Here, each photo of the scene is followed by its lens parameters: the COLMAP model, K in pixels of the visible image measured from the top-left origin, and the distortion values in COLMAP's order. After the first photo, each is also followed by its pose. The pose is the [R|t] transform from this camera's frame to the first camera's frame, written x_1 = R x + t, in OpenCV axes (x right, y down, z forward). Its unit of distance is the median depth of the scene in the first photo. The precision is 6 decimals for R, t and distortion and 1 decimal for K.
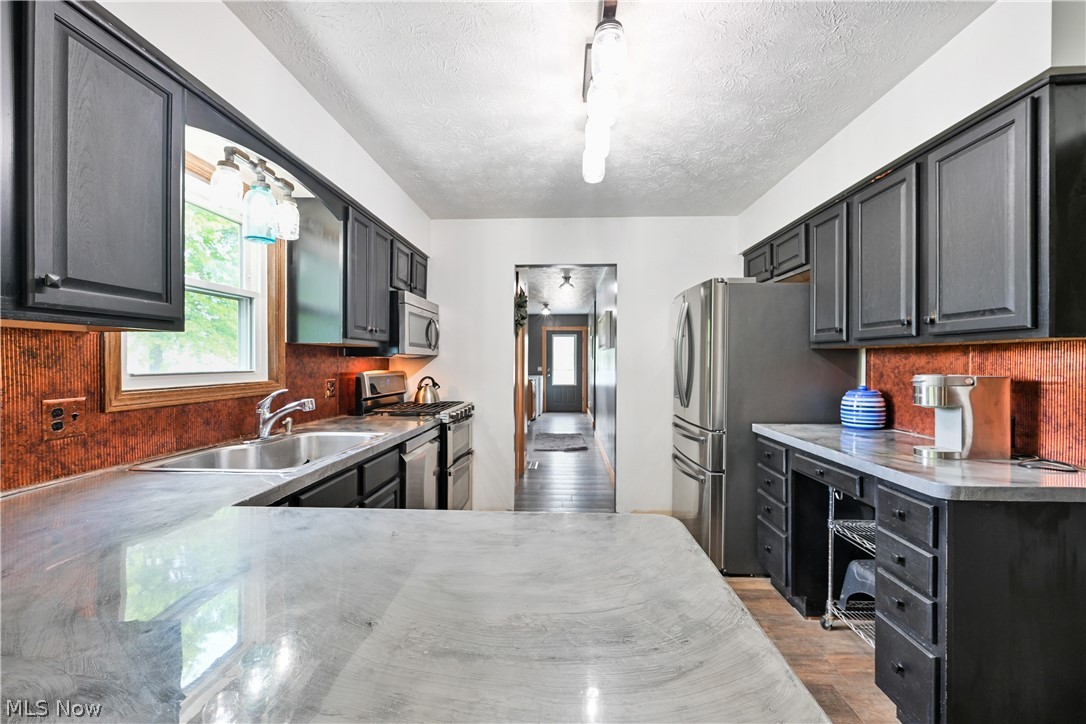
lens RADIAL K [[455.0, 0, 542.5], [0, 455.0, 365.1], [0, 0, 1]] dist [0.000841, 0.000683]
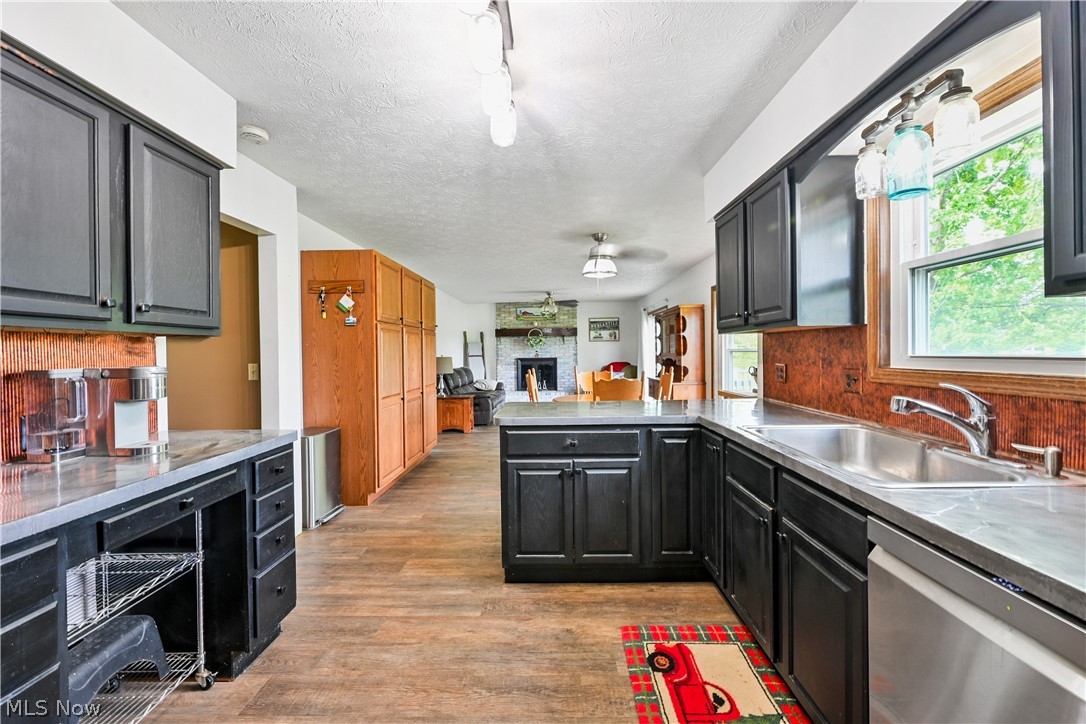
lens RADIAL K [[435.5, 0, 547.5], [0, 435.5, 356.3], [0, 0, 1]] dist [-0.003816, 0.000957]
pose [[-0.999234, 0.004844, -0.038827, 0.052233], [0.003968, 0.999737, 0.022593, -0.014555], [0.038926, 0.022422, -0.998990, 1.581032]]
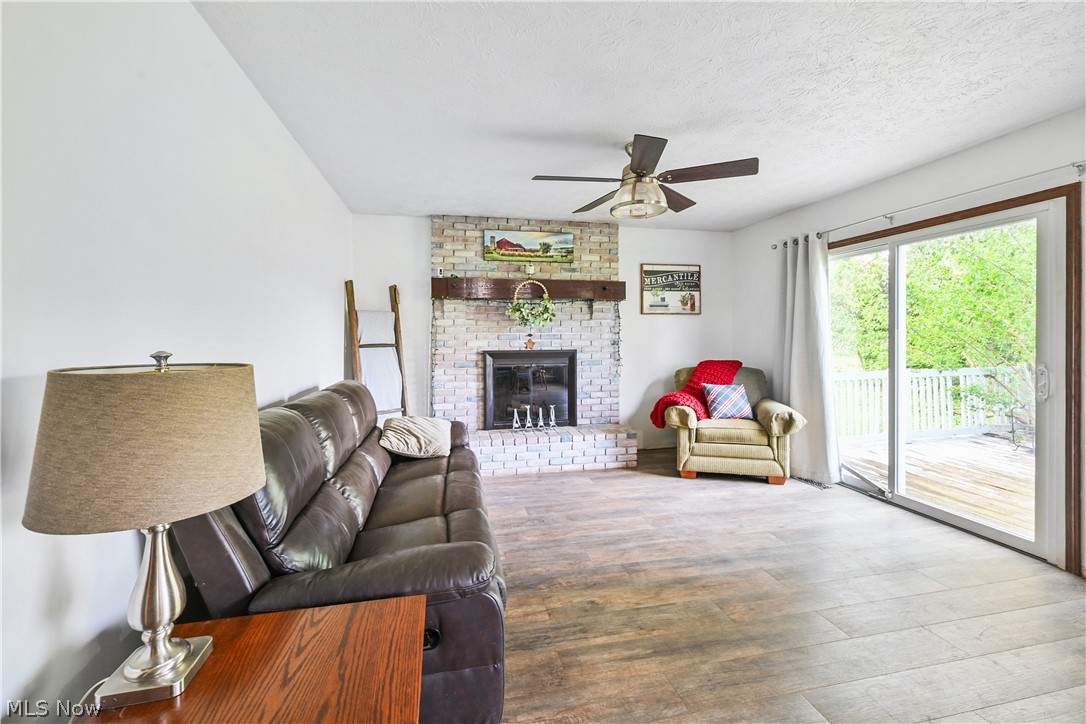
lens RADIAL K [[435.5, 0, 529.4], [0, 435.5, 342.5], [0, 0, 1]] dist [-0.003816, 0.000957]
pose [[-0.970074, -0.000257, -0.242810, 0.438305], [-0.005409, 0.999774, 0.020549, 0.027247], [0.242750, 0.021248, -0.969856, -0.980179]]
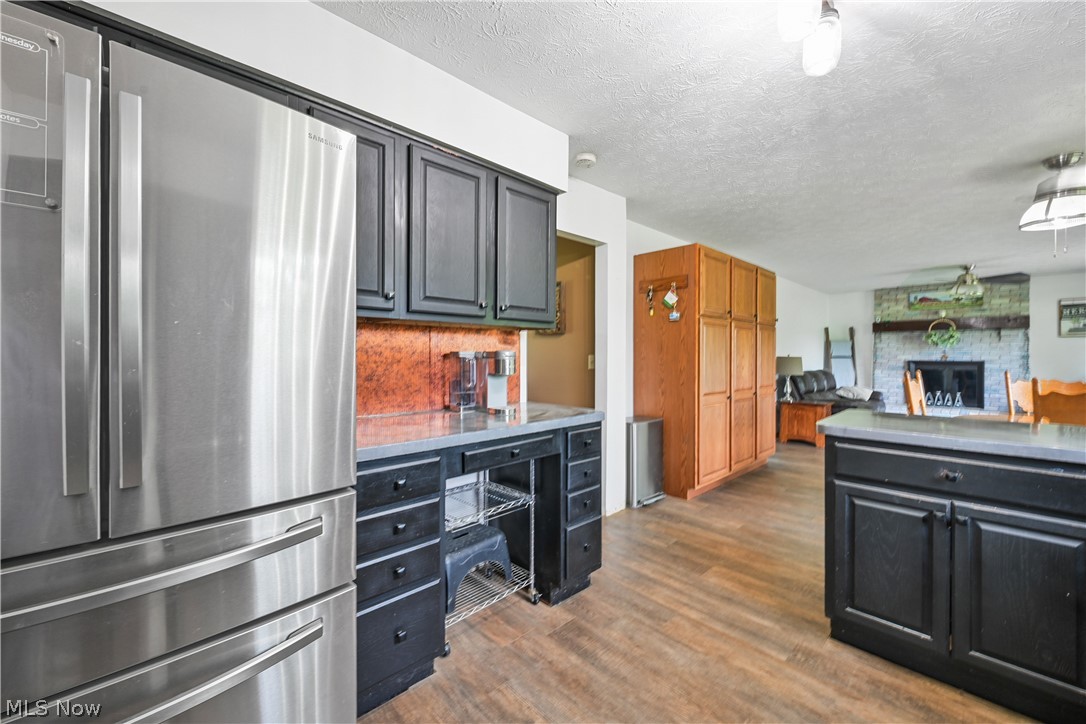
lens RADIAL K [[435.5, 0, 536.1], [0, 435.5, 357.2], [0, 0, 1]] dist [-0.003816, 0.000957]
pose [[-0.722248, -0.010703, 0.691552, -0.049966], [0.001421, 0.999855, 0.016958, 0.015423], [-0.691633, 0.013231, -0.722128, 1.501044]]
